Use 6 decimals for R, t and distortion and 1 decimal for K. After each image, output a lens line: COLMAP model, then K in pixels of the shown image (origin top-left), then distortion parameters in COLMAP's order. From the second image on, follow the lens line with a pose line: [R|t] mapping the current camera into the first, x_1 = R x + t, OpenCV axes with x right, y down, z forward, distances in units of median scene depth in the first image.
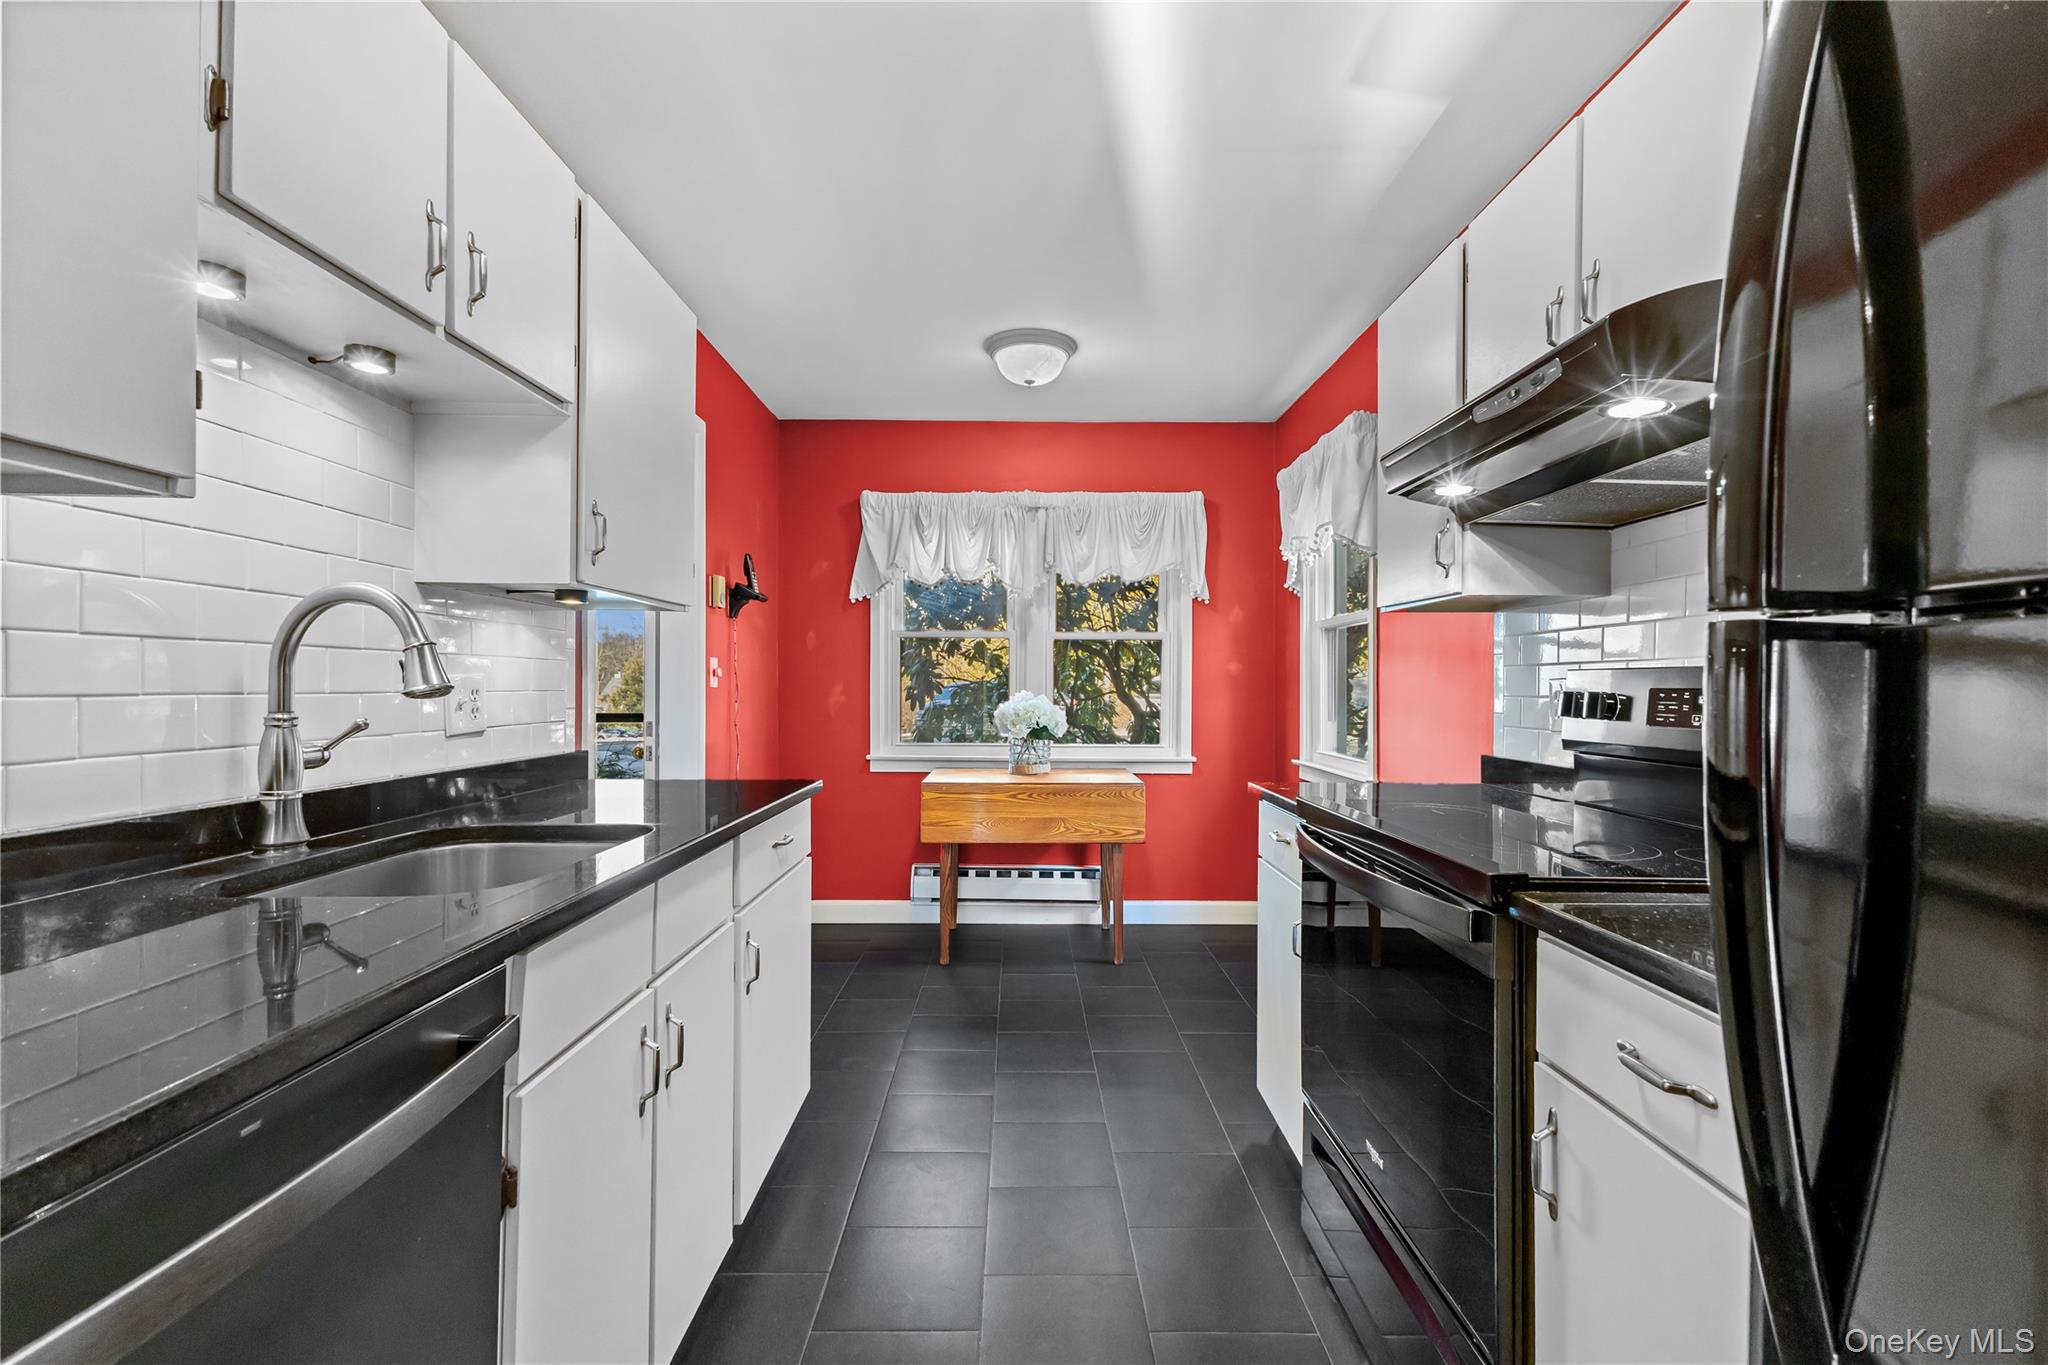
lens RADIAL K [[880.0, 0, 1026.9], [0, 880.0, 676.7], [0, 0, 1]] dist [0.010047, -0.002862]
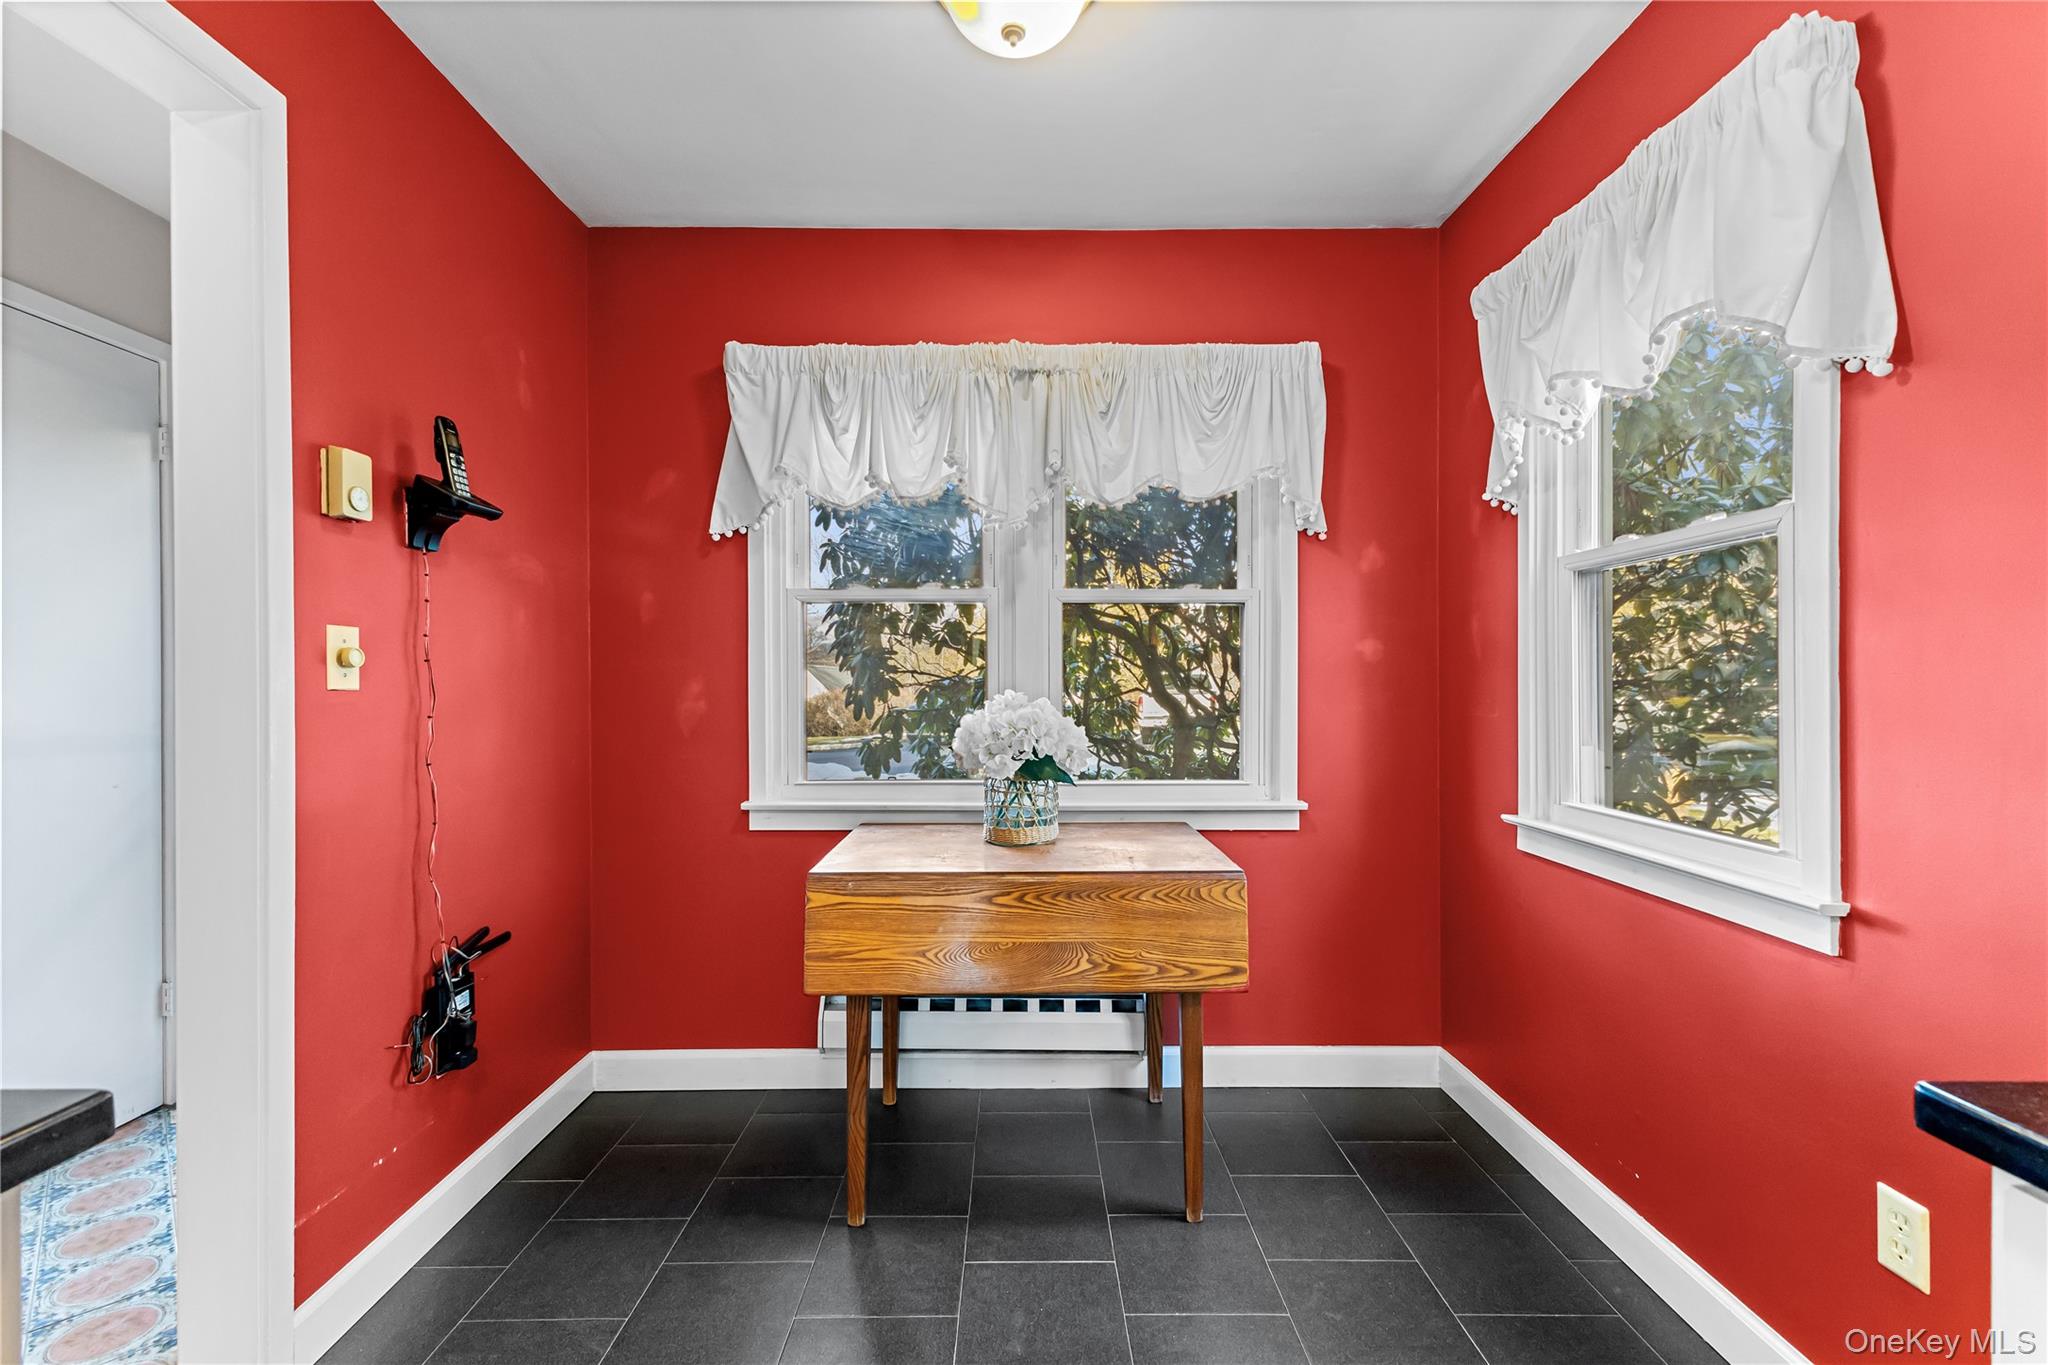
lens RADIAL K [[880.0, 0, 1020.4], [0, 880.0, 681.2], [0, 0, 1]] dist [0.010047, -0.002862]
pose [[0.999954, -0.006316, -0.007236, 0.006957], [0.006381, 0.999939, 0.008967, 0.004680], [0.007179, -0.009013, 0.999934, 0.419255]]
